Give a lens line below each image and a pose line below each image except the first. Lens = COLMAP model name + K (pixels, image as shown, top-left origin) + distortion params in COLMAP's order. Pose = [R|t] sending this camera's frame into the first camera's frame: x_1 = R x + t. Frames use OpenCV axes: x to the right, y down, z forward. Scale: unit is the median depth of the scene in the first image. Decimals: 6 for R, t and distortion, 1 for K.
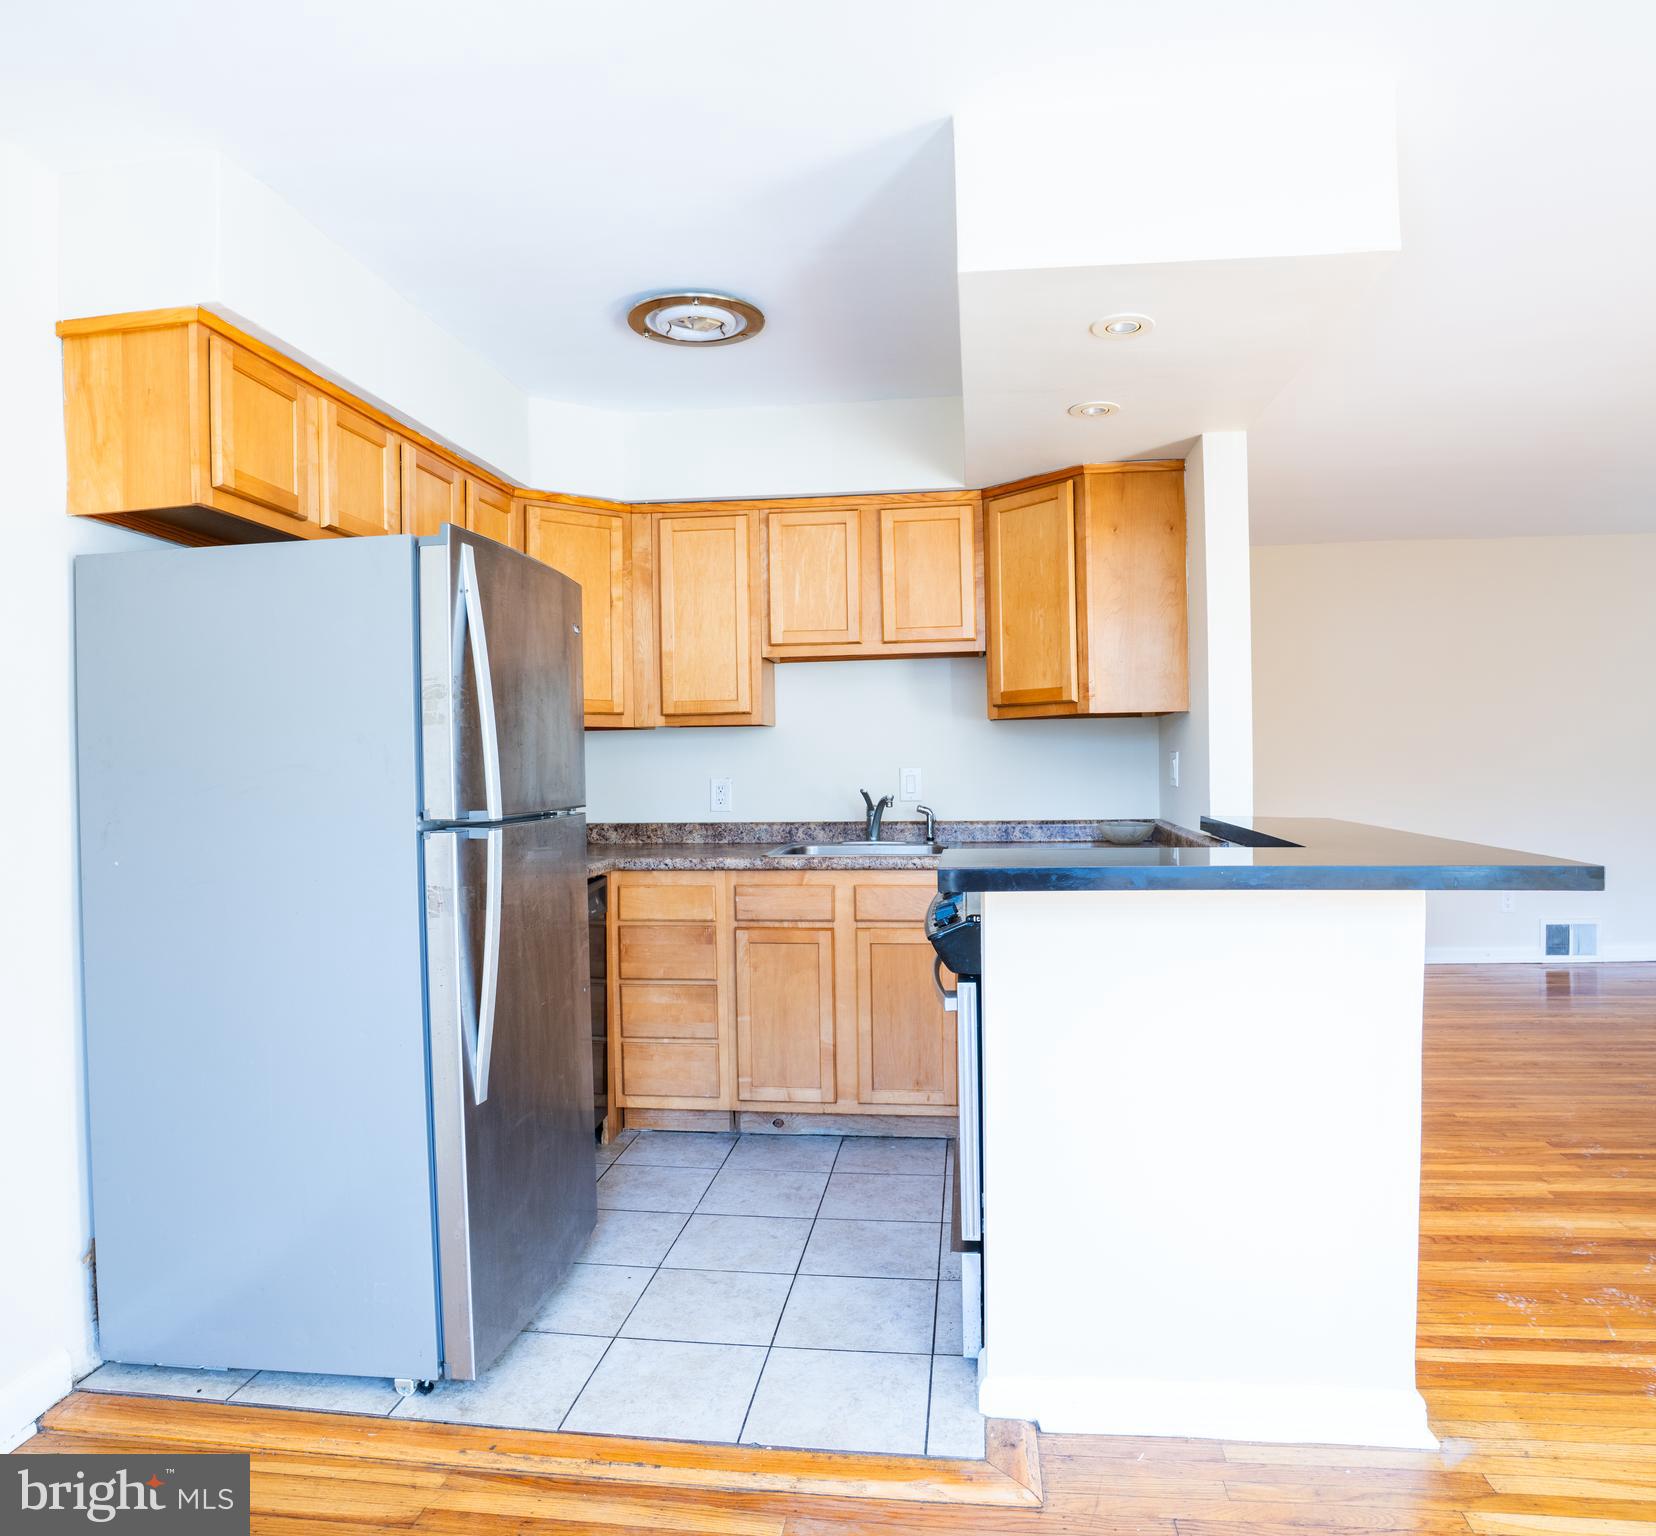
lens RADIAL K [[1129.0, 0, 828.0], [0, 1129.0, 768.0], [0, 0, 1]] dist [-0.083044, 0.036716]
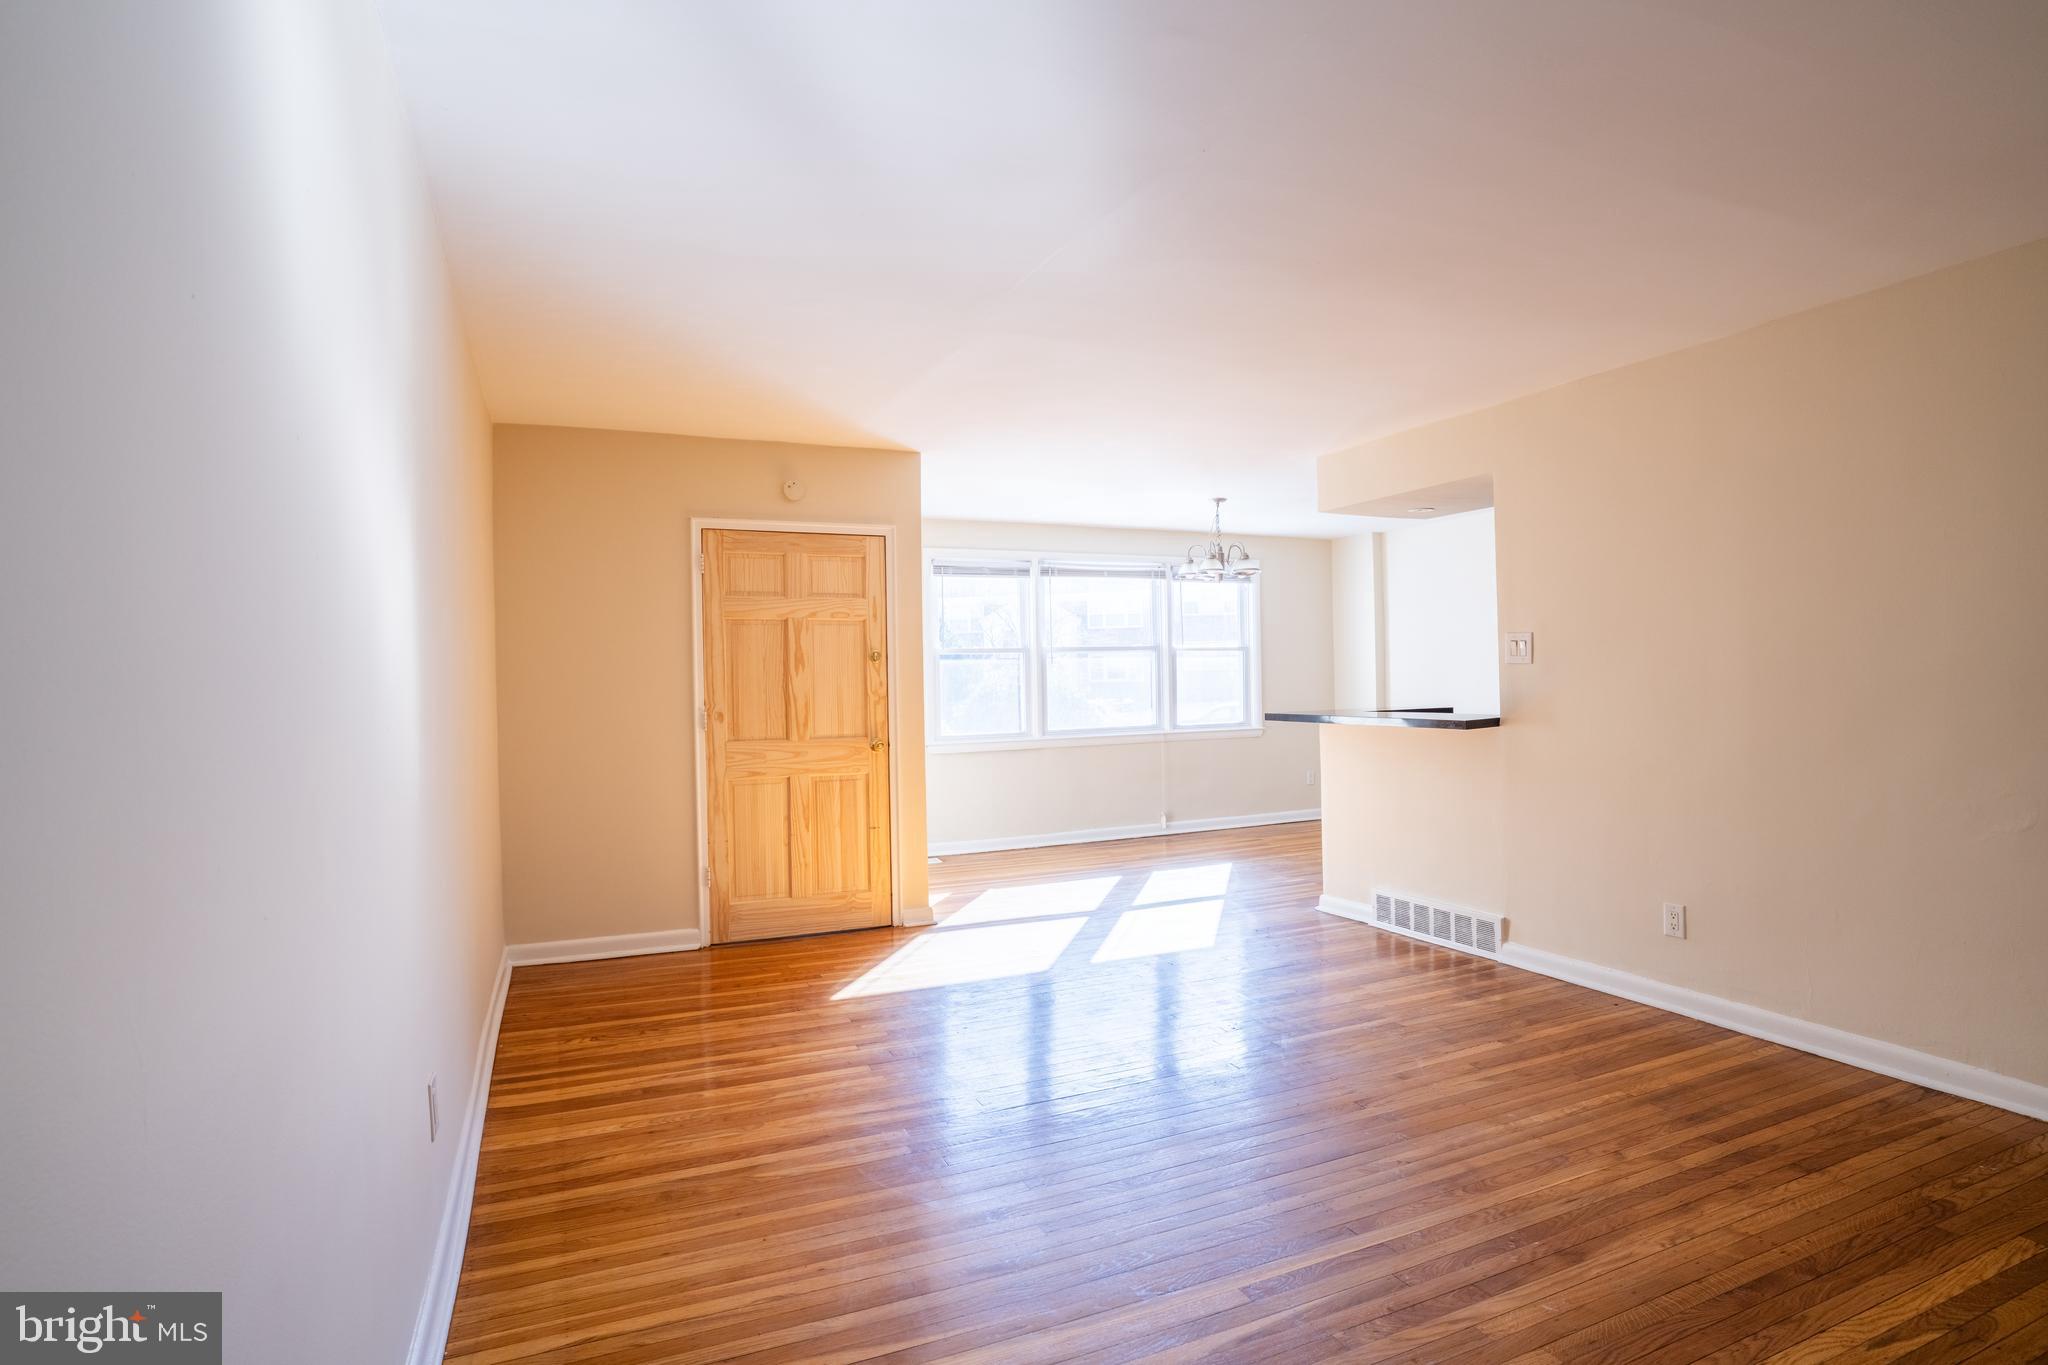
lens RADIAL K [[1057.9, 0, 1024.0], [0, 1057.9, 682.5], [0, 0, 1]] dist [-0.000118, -0.000006]
pose [[-0.843436, 0.040750, -0.535682, 1.587407], [0.030077, 0.999137, 0.028649, -0.073151], [0.536387, 0.008051, -0.843934, 1.722879]]
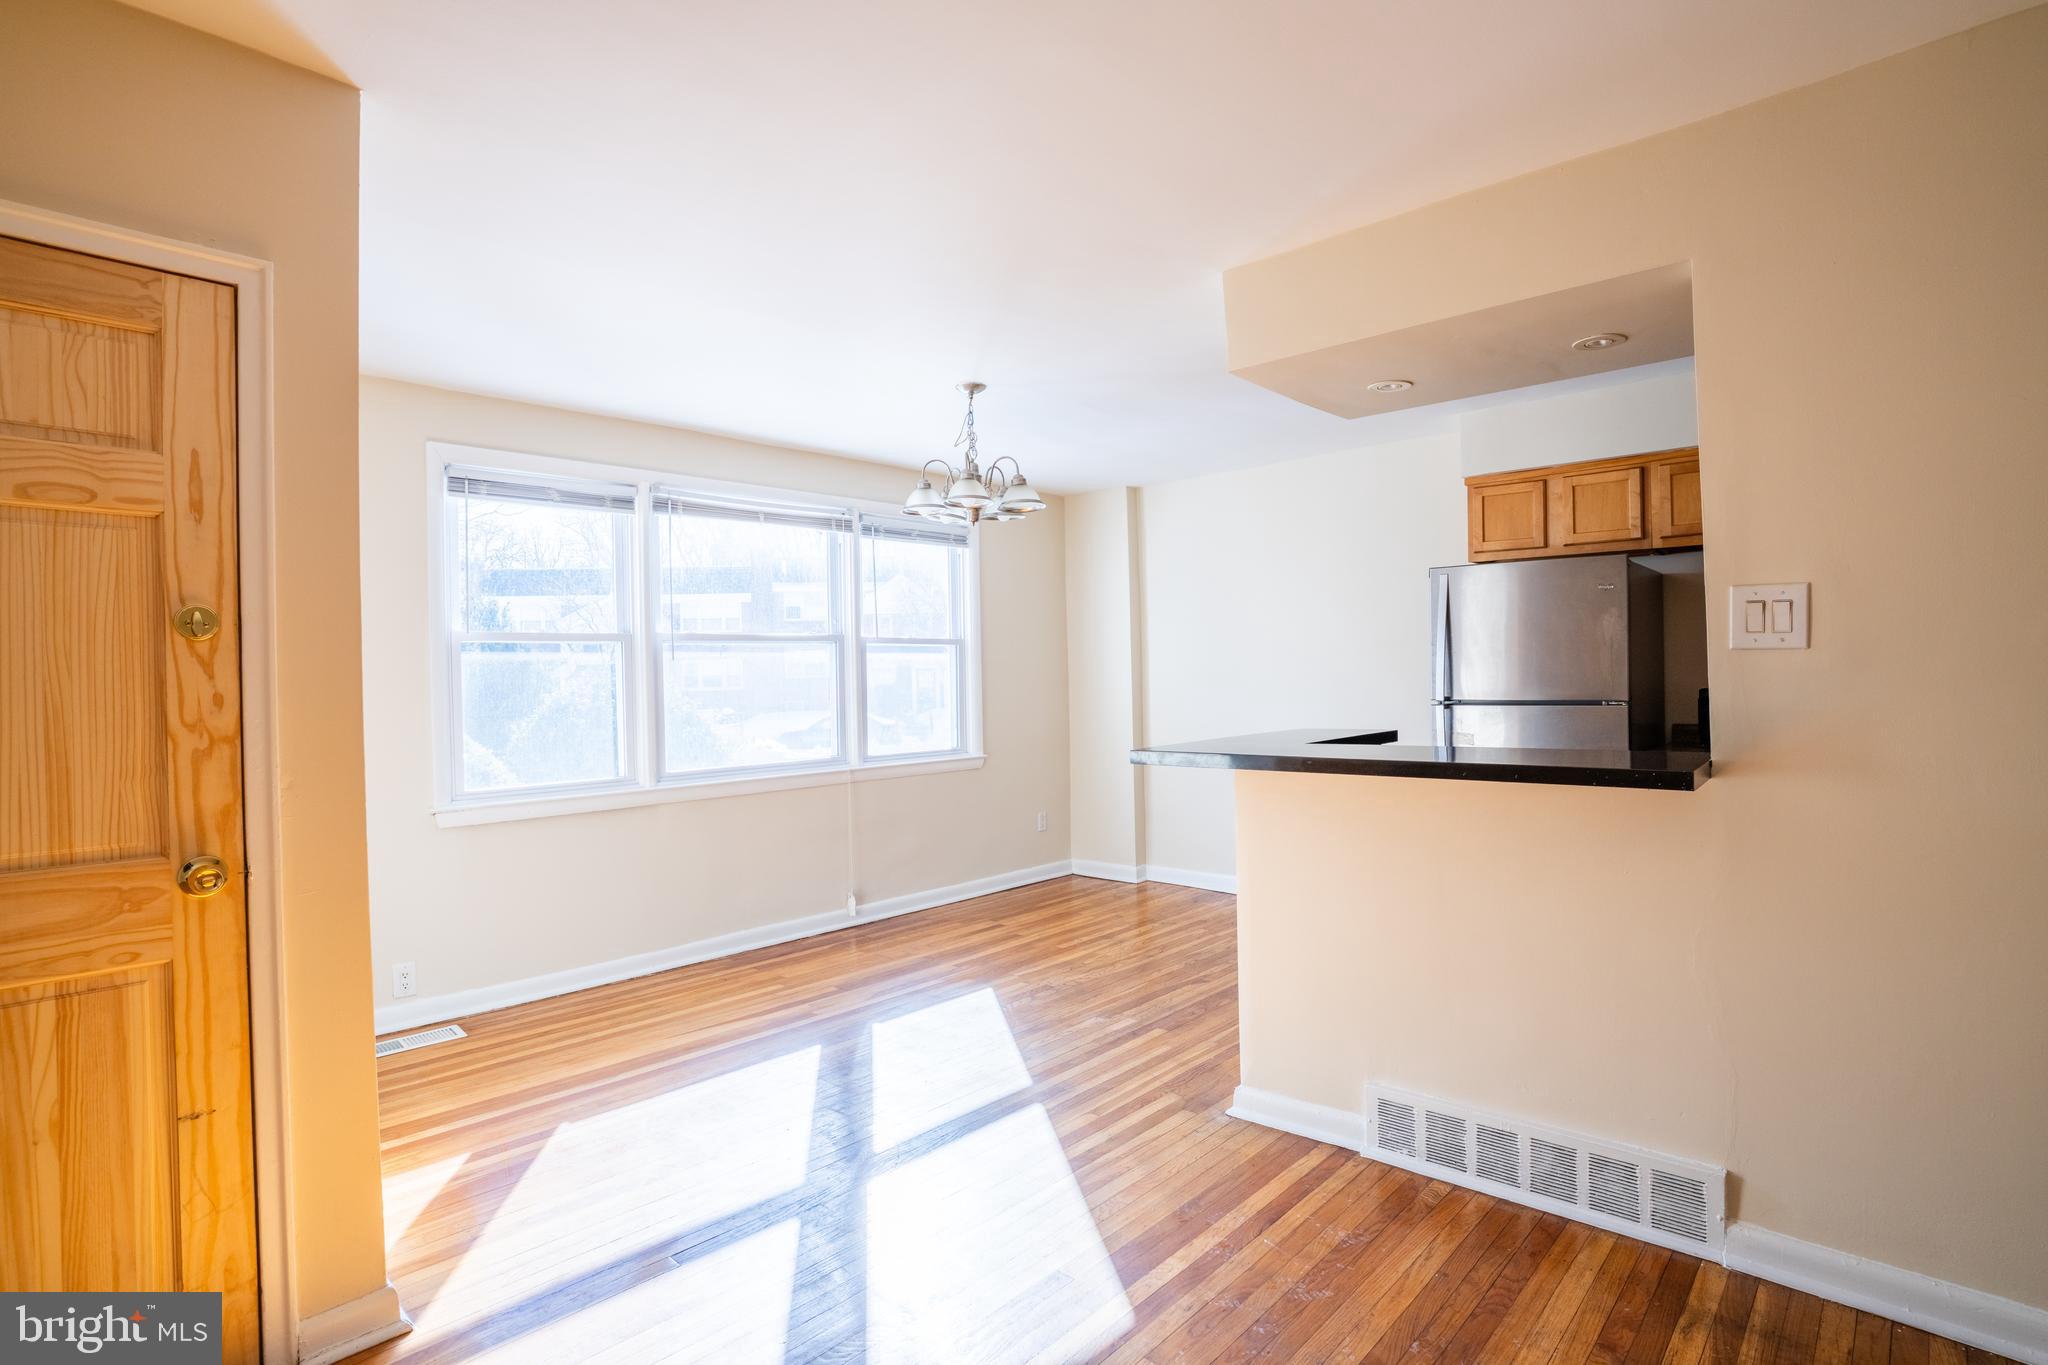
lens RADIAL K [[1008.4, 0, 1024.0], [0, 1008.4, 682.5], [0, 0, 1]] dist [-0.083691, 0.039052]
pose [[-0.570089, 0.038758, -0.820668, 1.085168], [0.022314, 0.999249, 0.031691, -0.047942], [0.821280, -0.000246, -0.570526, 0.892984]]
